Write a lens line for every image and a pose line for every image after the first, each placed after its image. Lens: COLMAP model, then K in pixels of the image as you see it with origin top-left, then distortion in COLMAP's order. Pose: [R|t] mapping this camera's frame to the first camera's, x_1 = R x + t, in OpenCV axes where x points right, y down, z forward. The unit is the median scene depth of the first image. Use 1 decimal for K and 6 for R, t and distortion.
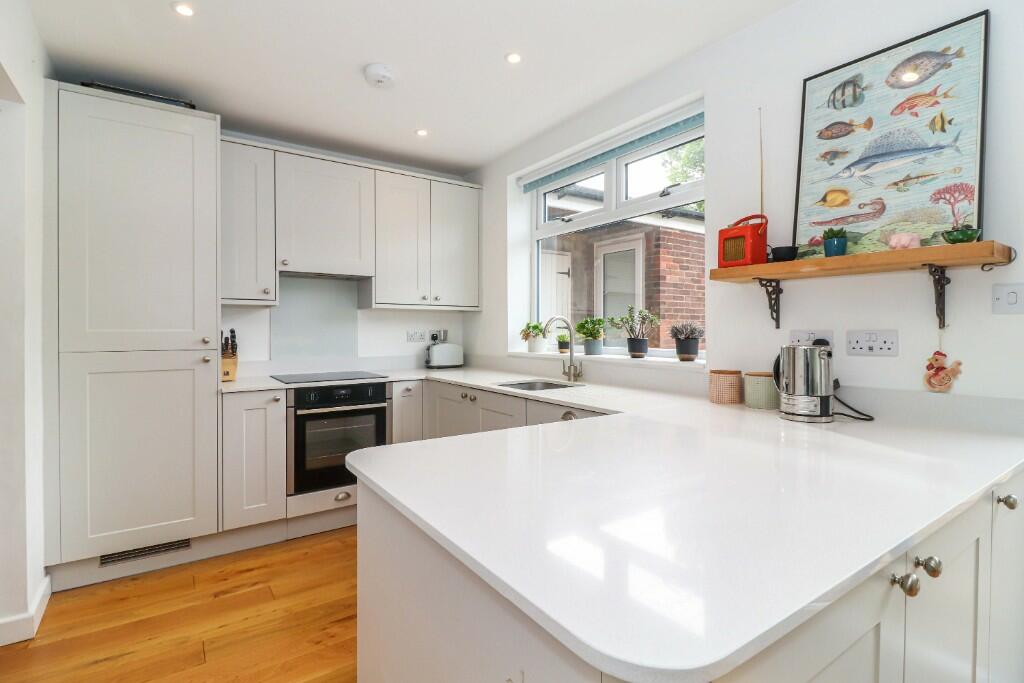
lens RADIAL K [[474.9, 0, 512.9], [0, 474.9, 338.3], [0, 0, 1]] dist [-0.004682, -0.001779]
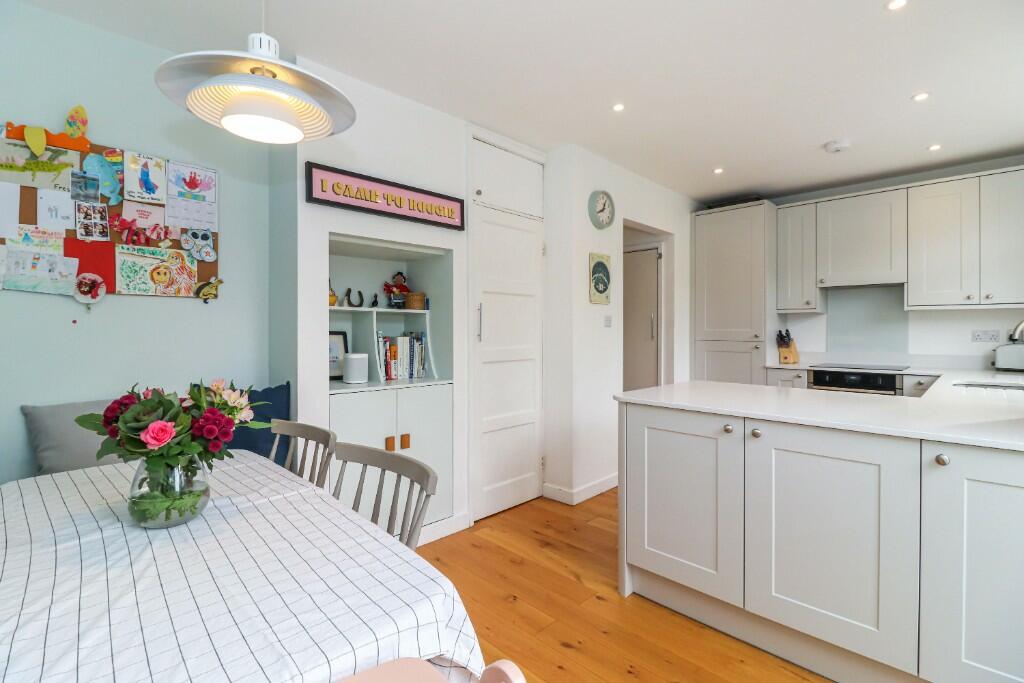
lens RADIAL K [[495.1, 0, 515.3], [0, 495.1, 336.4], [0, 0, 1]] dist [0.001597, -0.001118]
pose [[0.178045, 0.012727, -0.983940, 0.712710], [-0.017129, 0.999805, 0.009832, 0.003012], [0.983873, 0.015103, 0.178228, -0.128987]]
